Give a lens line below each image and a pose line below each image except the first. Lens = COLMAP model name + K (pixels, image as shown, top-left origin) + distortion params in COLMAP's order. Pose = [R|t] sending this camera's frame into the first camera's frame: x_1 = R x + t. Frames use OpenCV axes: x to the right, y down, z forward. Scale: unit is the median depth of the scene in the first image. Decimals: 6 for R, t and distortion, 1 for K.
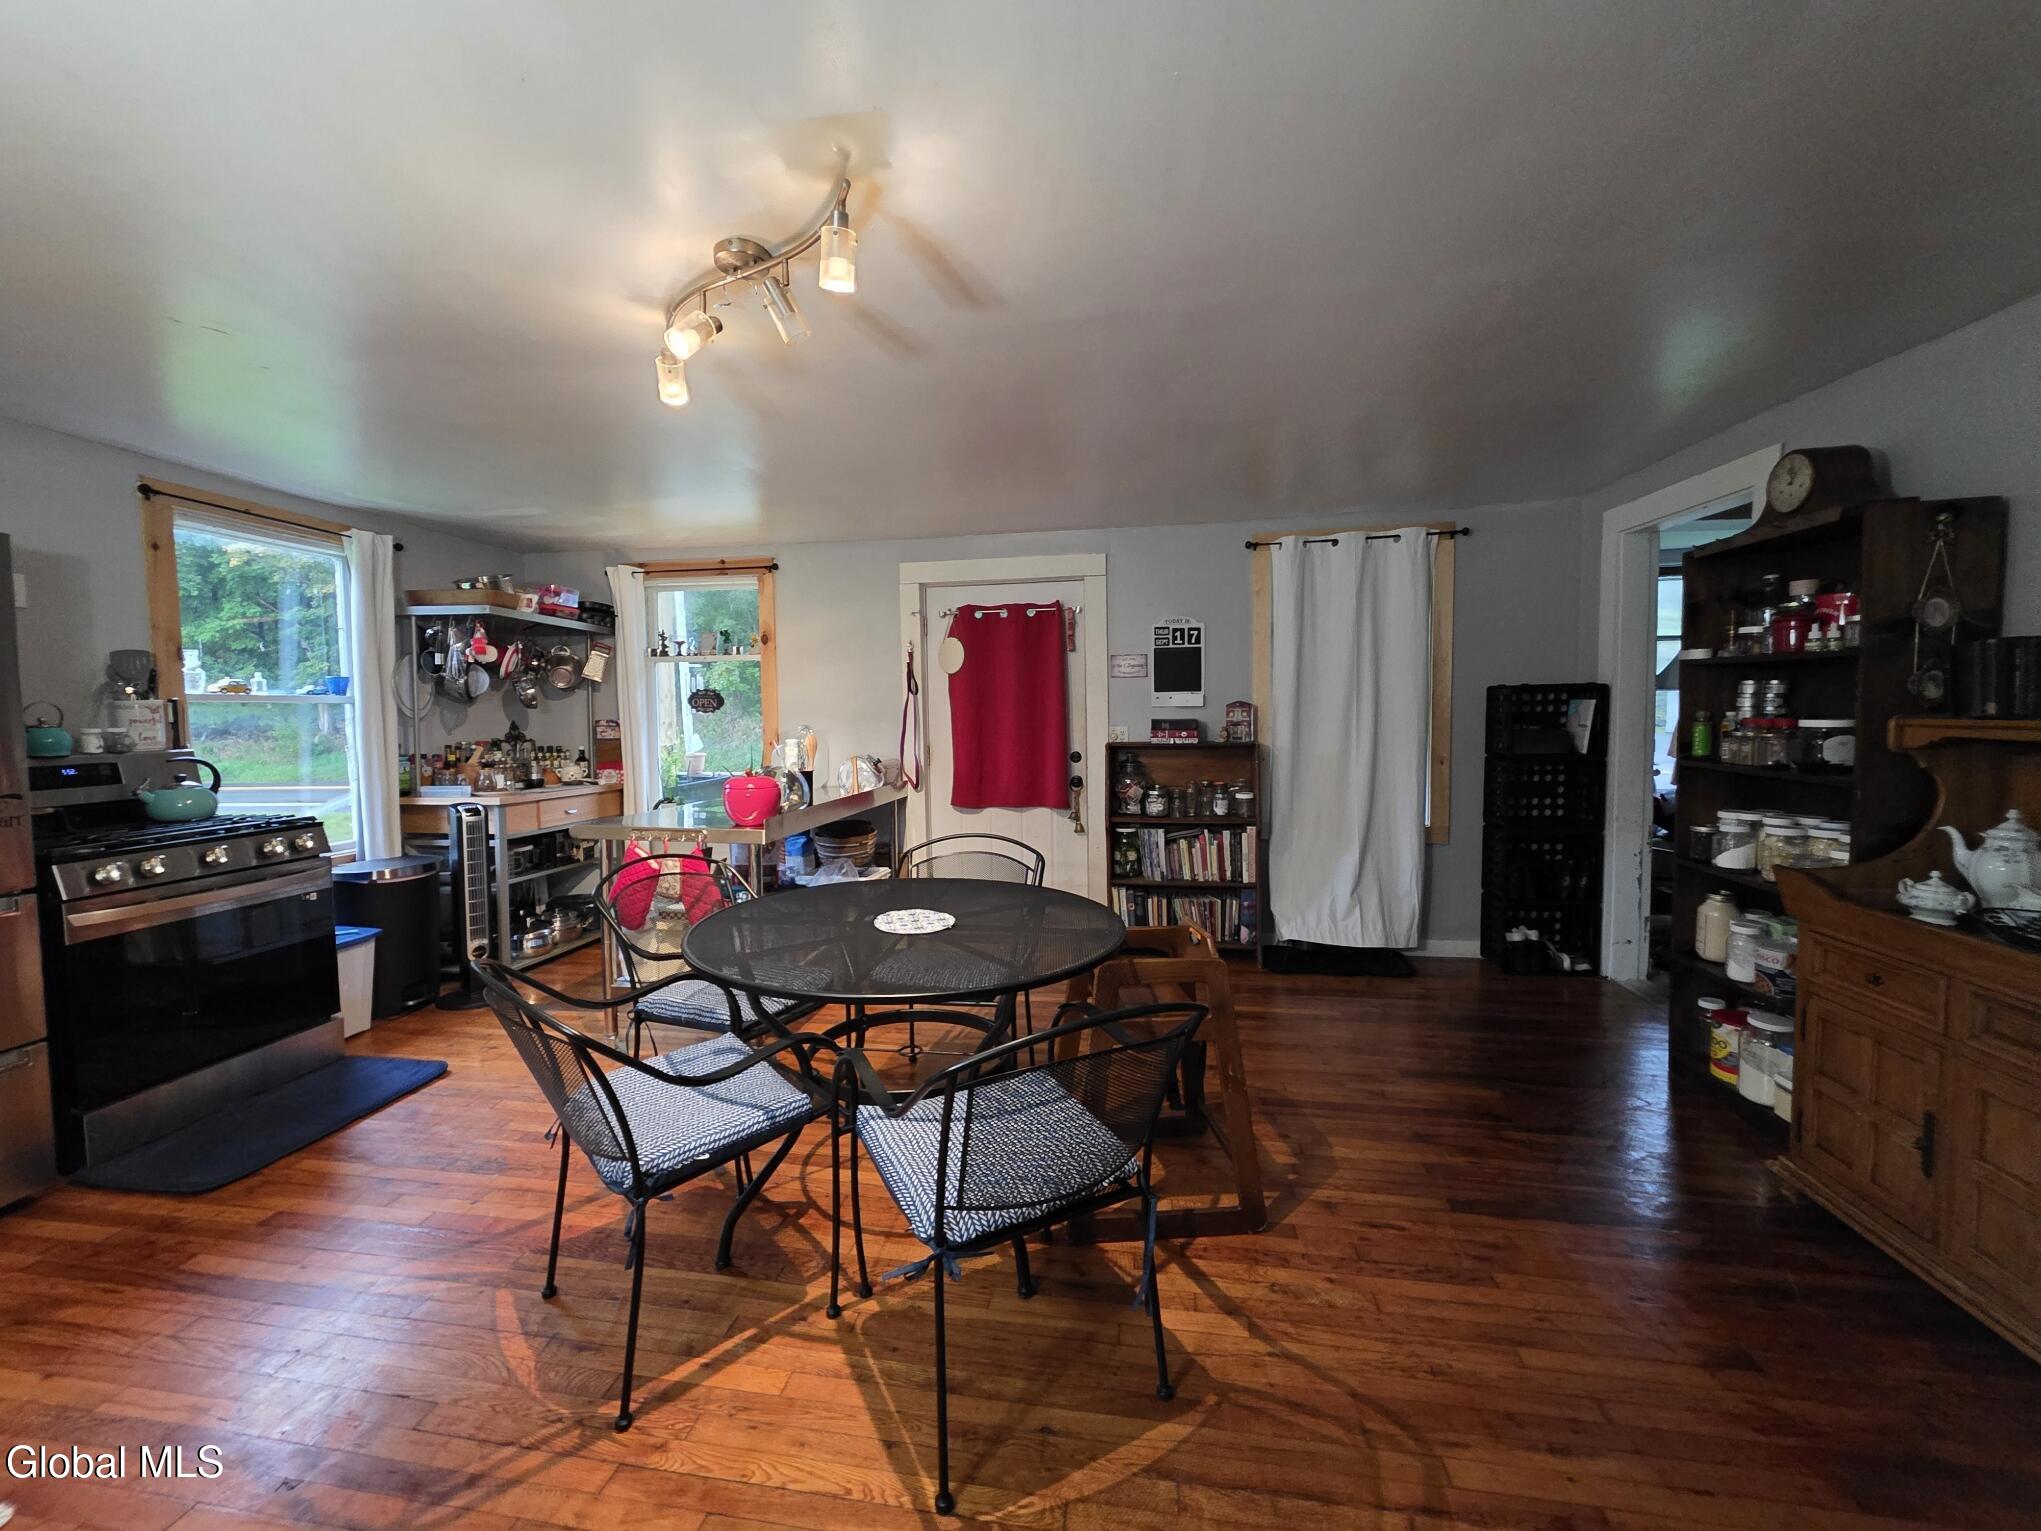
lens RADIAL K [[806.6, 0, 1013.2], [0, 806.6, 761.6], [0, 0, 1]] dist [0.000691, -0.000525]
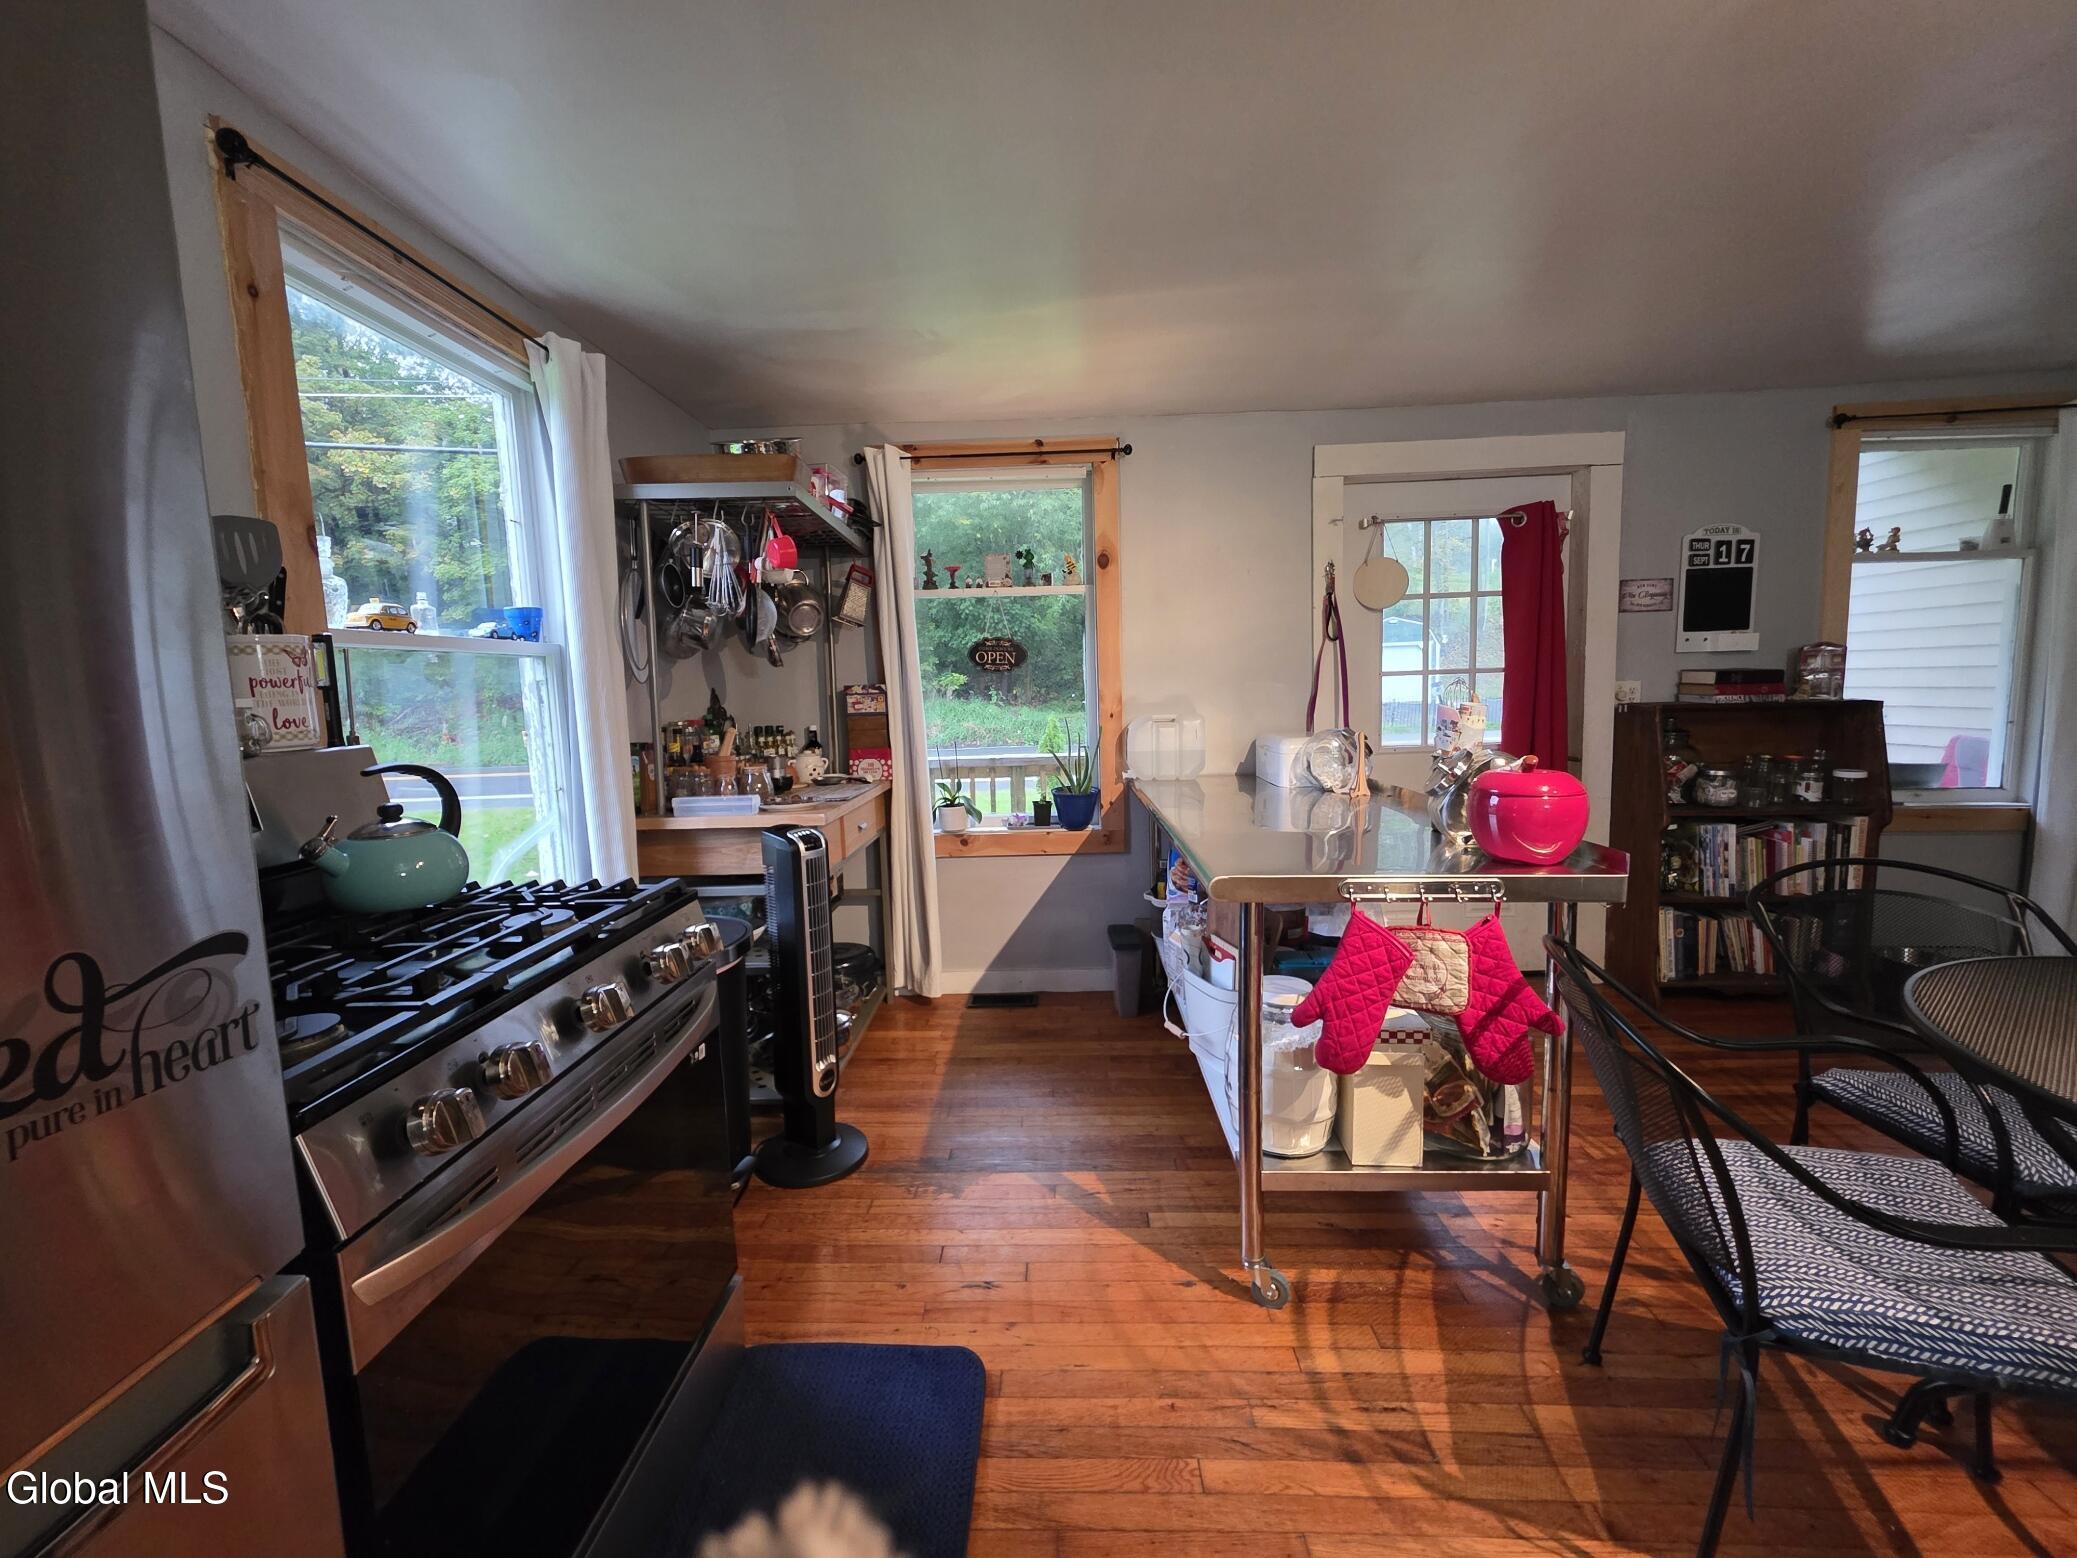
lens RADIAL K [[820.8, 0, 1037.1], [0, 820.8, 777.2], [0, 0, 1]] dist [0.000691, -0.000525]
pose [[0.993169, -0.028180, 0.113231, -0.497686], [0.022214, 0.998315, 0.053607, -0.009647], [-0.114551, -0.050725, 0.992121, 0.351157]]
